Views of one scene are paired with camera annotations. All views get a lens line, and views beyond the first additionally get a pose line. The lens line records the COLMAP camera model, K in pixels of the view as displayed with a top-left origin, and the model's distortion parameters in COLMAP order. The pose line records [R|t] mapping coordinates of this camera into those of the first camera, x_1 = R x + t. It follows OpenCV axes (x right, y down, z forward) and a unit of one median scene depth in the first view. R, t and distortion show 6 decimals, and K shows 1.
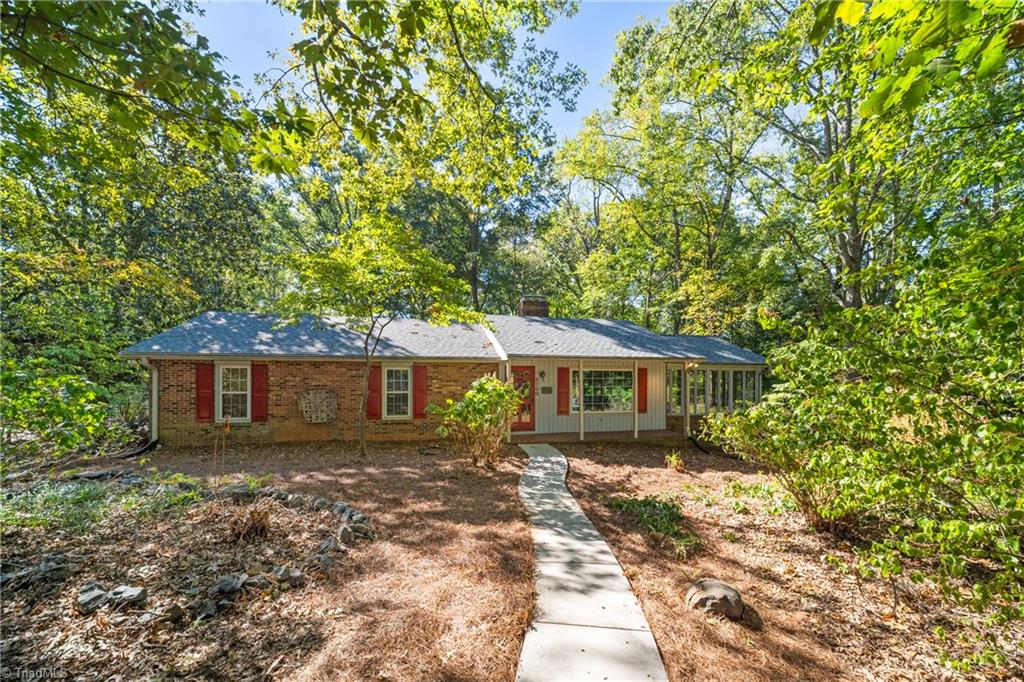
lens RADIAL K [[395.9, 0, 512.6], [0, 395.9, 345.3], [0, 0, 1]] dist [-0.013918, 0.001678]
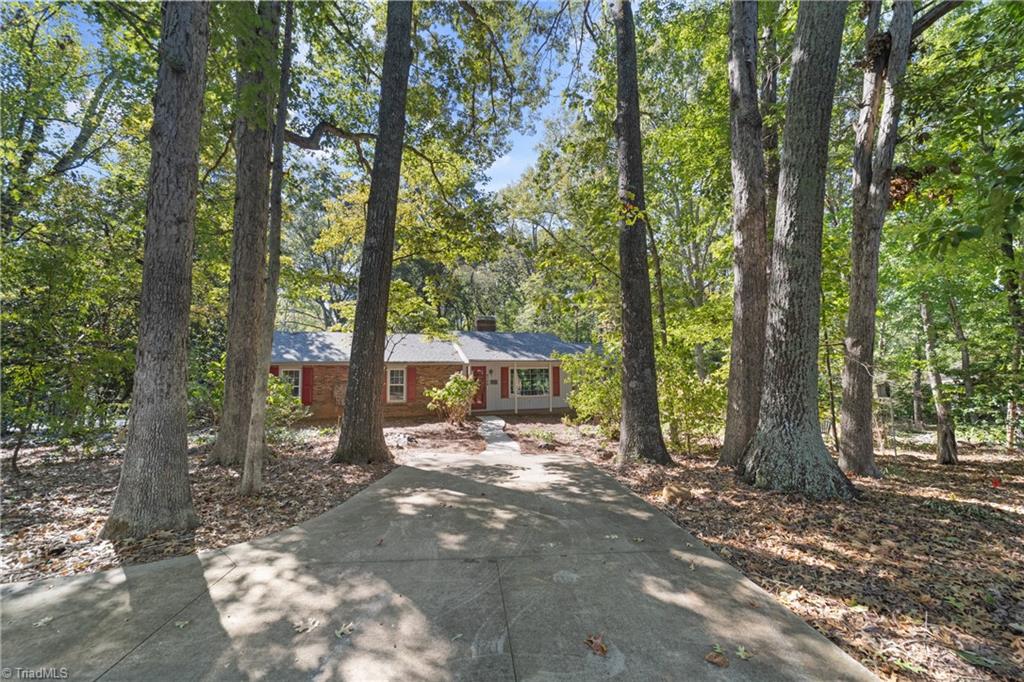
lens RADIAL K [[395.9, 0, 506.5], [0, 395.9, 340.6], [0, 0, 1]] dist [-0.013918, 0.001678]
pose [[0.994533, -0.007301, 0.104171, -0.025508], [0.007982, 0.999949, -0.006124, -0.039761], [-0.104121, 0.006922, 0.994541, -0.571054]]
